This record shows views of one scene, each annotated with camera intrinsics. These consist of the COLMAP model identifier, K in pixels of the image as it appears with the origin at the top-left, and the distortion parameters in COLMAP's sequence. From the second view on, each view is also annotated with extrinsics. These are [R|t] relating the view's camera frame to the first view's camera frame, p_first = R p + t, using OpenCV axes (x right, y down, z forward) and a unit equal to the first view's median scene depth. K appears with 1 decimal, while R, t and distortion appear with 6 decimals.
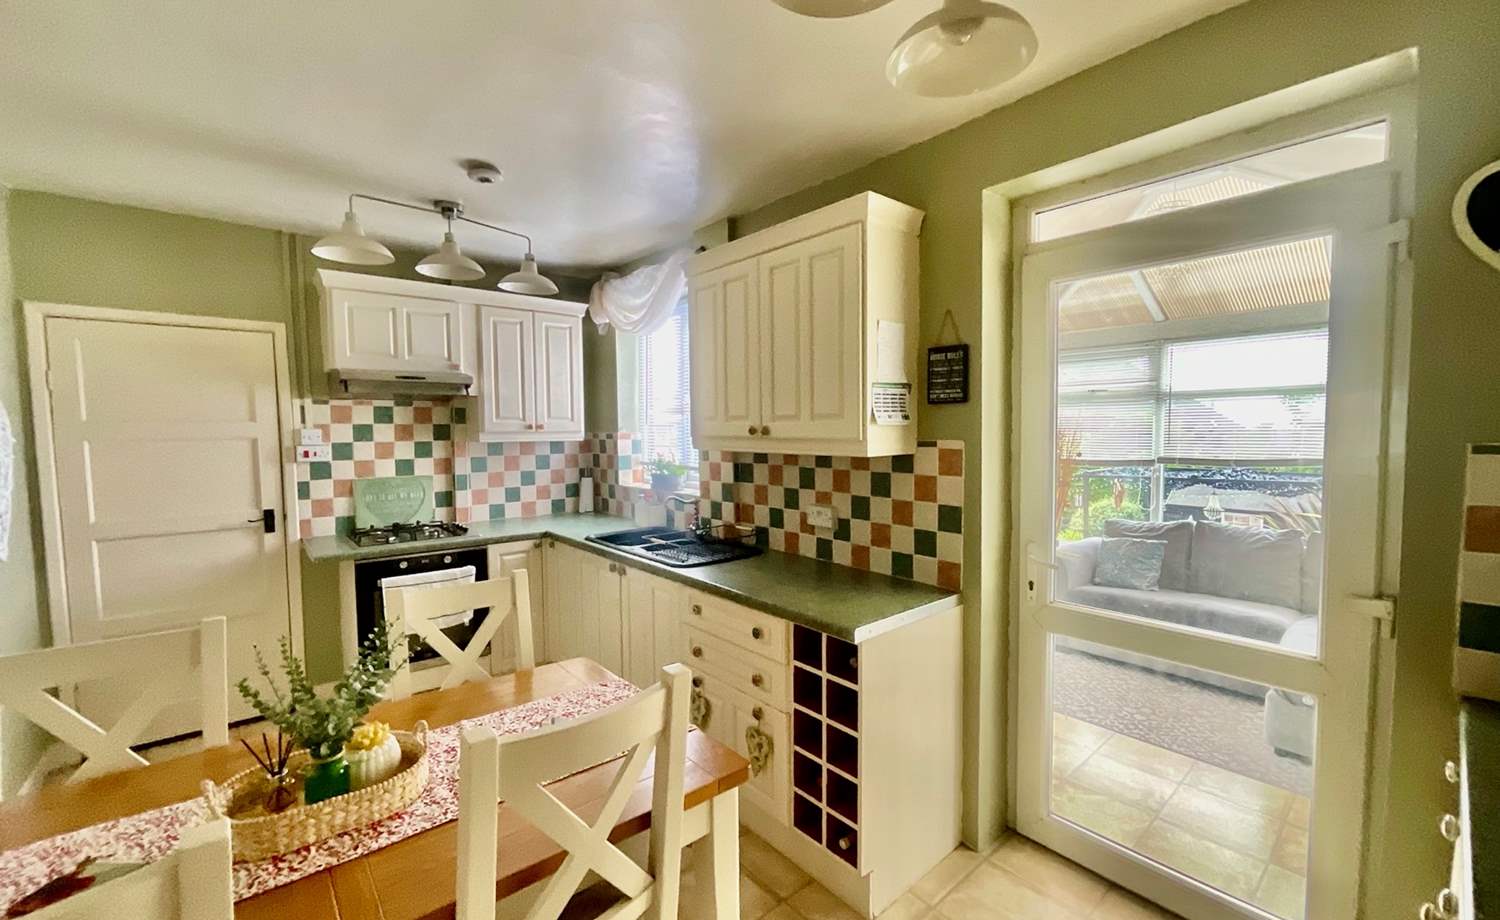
lens RADIAL K [[611.8, 0, 747.8], [0, 611.8, 461.0], [0, 0, 1]] dist [-0.002501, -0.000144]
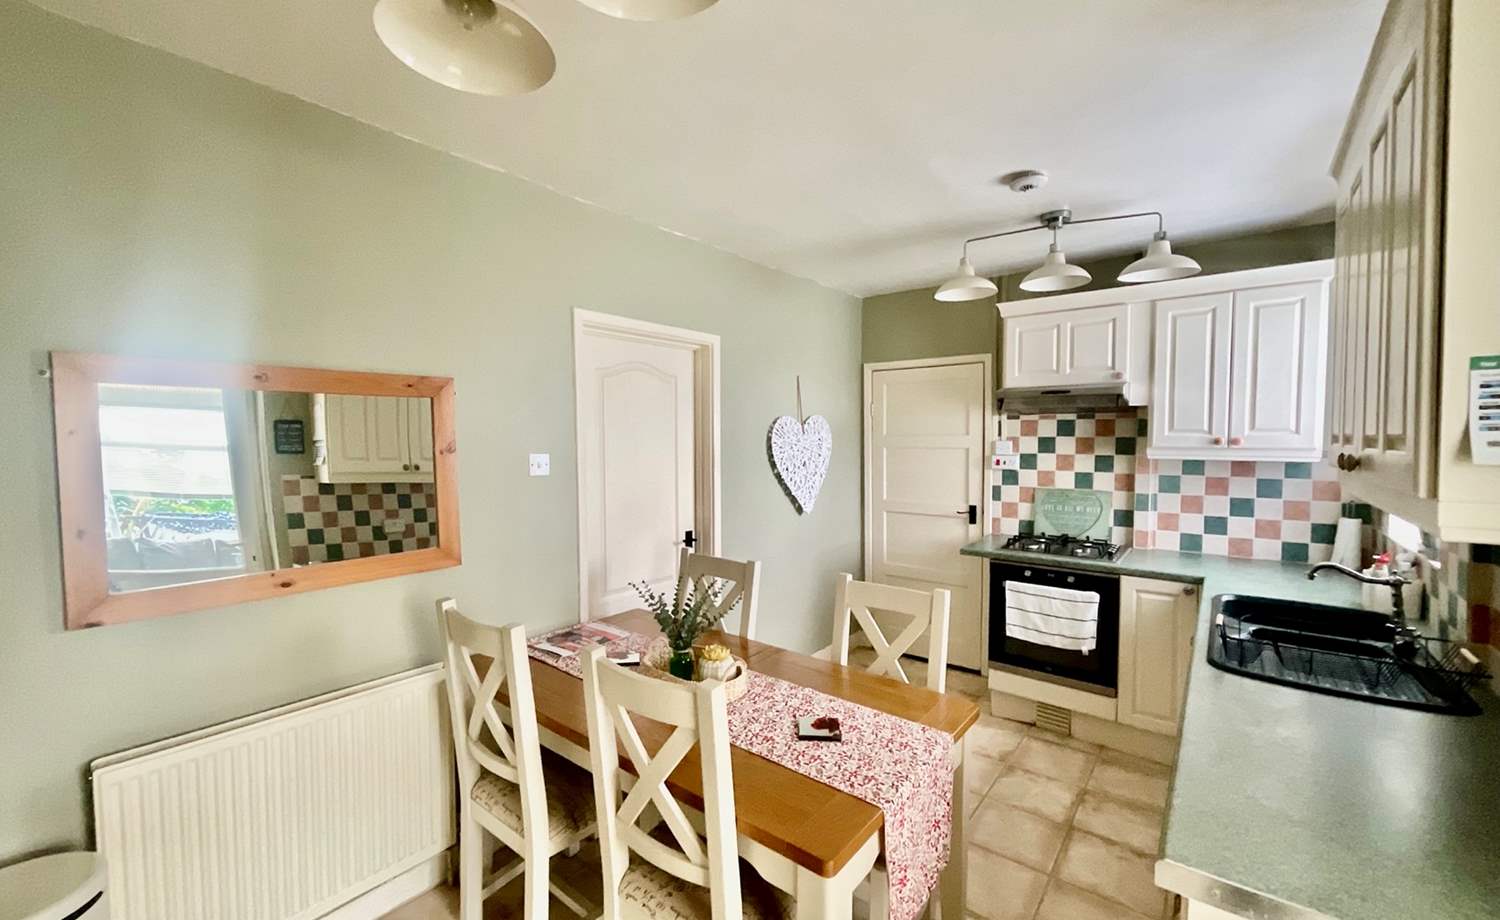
lens RADIAL K [[611.8, 0, 747.8], [0, 611.8, 461.0], [0, 0, 1]] dist [-0.002501, -0.000144]
pose [[0.188219, 0.047090, -0.980998, 0.323816], [-0.052371, 0.997910, 0.037854, -0.031620], [0.980730, 0.044252, 0.190291, 0.289194]]
